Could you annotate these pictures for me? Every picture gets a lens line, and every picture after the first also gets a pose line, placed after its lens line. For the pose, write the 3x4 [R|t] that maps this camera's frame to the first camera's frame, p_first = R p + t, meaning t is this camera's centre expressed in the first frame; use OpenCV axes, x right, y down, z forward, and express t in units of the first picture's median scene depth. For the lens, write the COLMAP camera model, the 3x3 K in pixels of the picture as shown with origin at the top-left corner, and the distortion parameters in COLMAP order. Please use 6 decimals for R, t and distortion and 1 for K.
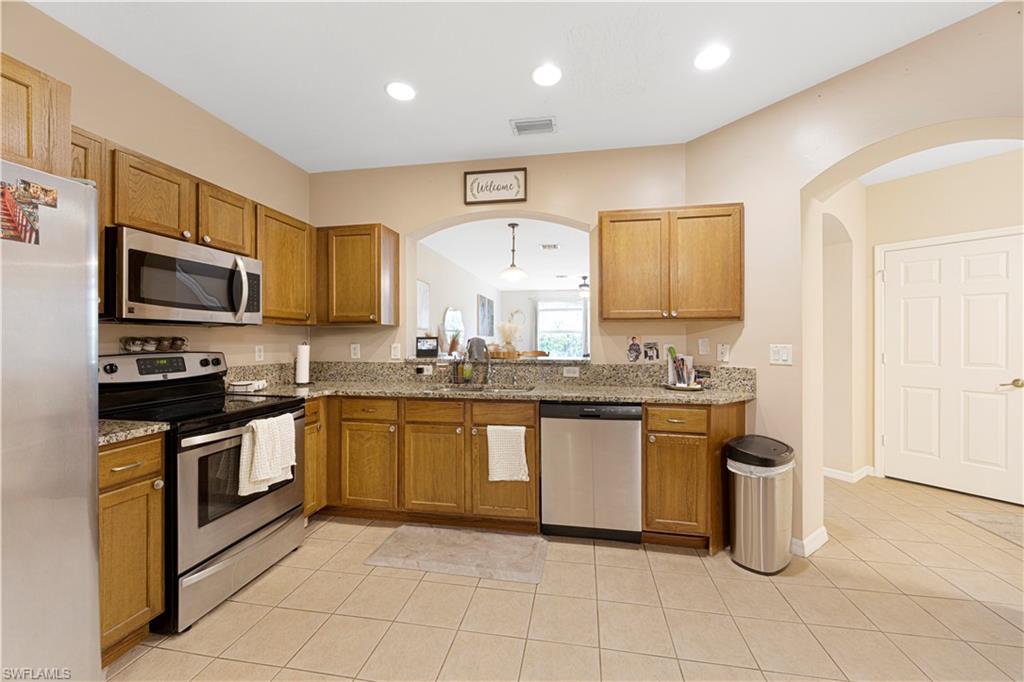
lens RADIAL K [[392.8, 0, 515.2], [0, 392.8, 338.7], [0, 0, 1]] dist [-0.000667, -0.000249]
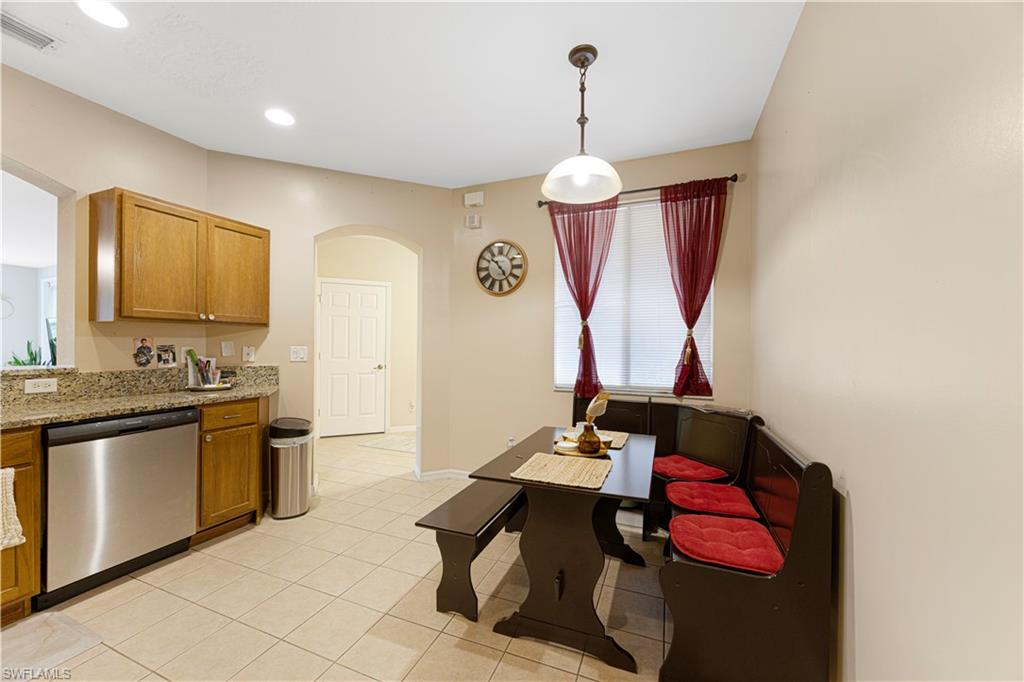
lens RADIAL K [[392.8, 0, 507.5], [0, 392.8, 344.9], [0, 0, 1]] dist [-0.000667, -0.000249]
pose [[0.218707, 0.000789, 0.975790, -0.436725], [-0.009259, 0.999956, 0.001267, 0.000940], [-0.975747, -0.009312, 0.218705, 0.009103]]
